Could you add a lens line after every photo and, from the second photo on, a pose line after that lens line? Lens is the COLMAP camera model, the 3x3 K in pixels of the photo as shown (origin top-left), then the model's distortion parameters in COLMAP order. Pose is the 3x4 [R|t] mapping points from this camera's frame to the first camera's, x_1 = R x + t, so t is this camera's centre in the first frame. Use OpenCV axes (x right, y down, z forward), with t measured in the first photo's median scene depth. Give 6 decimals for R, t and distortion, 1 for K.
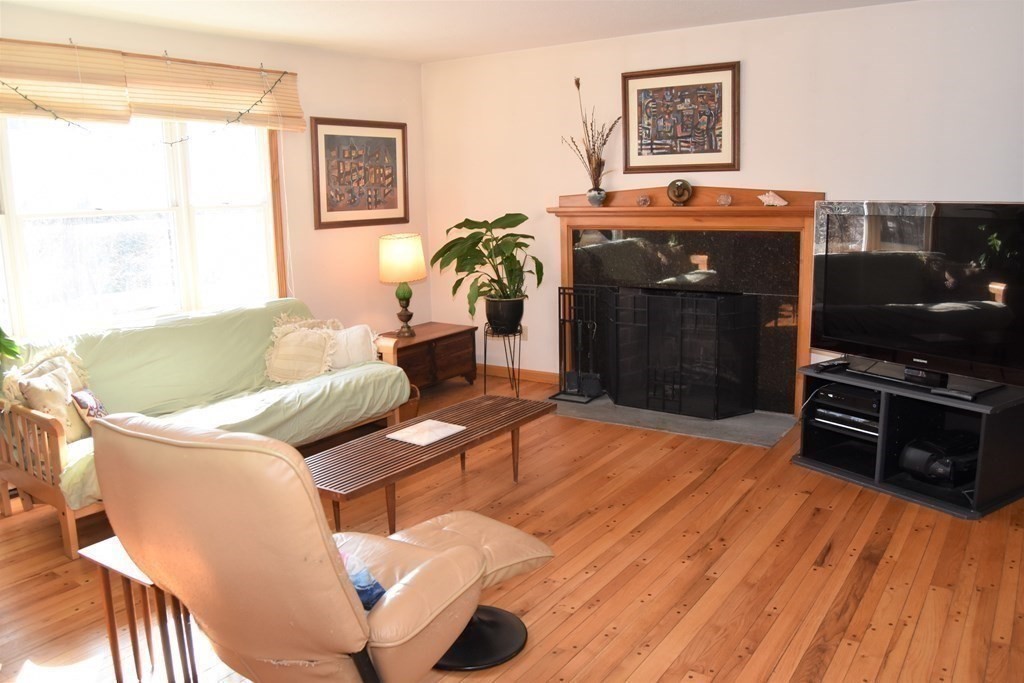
lens RADIAL K [[796.2, 0, 512.0], [0, 796.2, 341.5], [0, 0, 1]] dist [-0.071371, 0.004131]
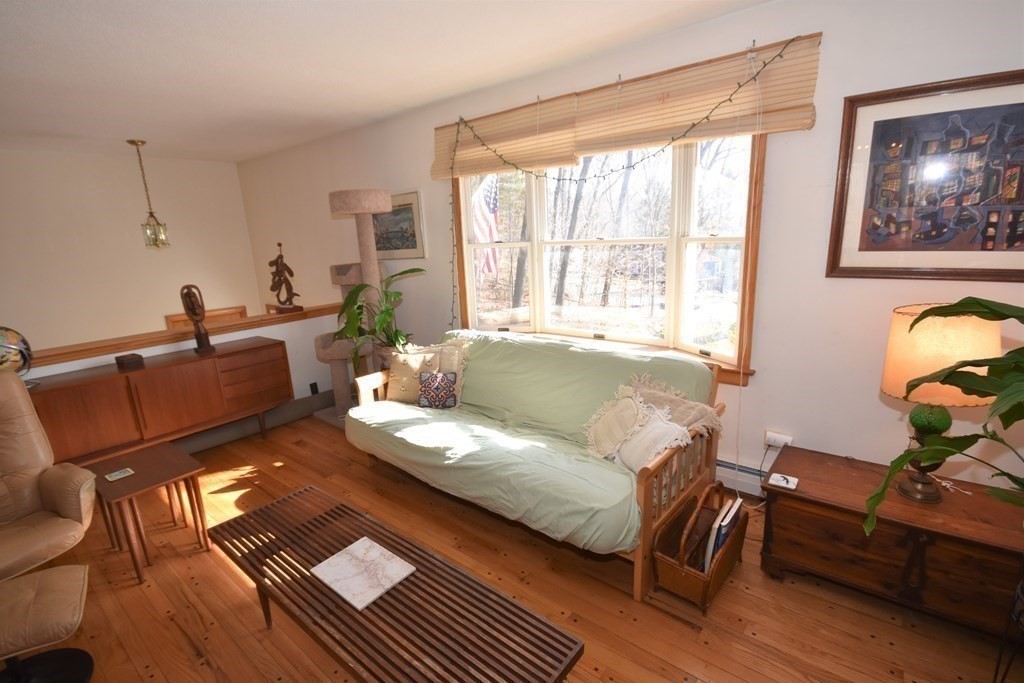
lens RADIAL K [[475.4, 0, 512.0], [0, 475.4, 348.0], [0, 0, 1]] dist [0.019022, -0.016161]
pose [[-0.077857, 0.265182, -0.961050, 0.189669], [-0.138932, 0.951684, 0.273853, -0.167328], [0.987237, 0.154842, -0.037253, 0.805524]]
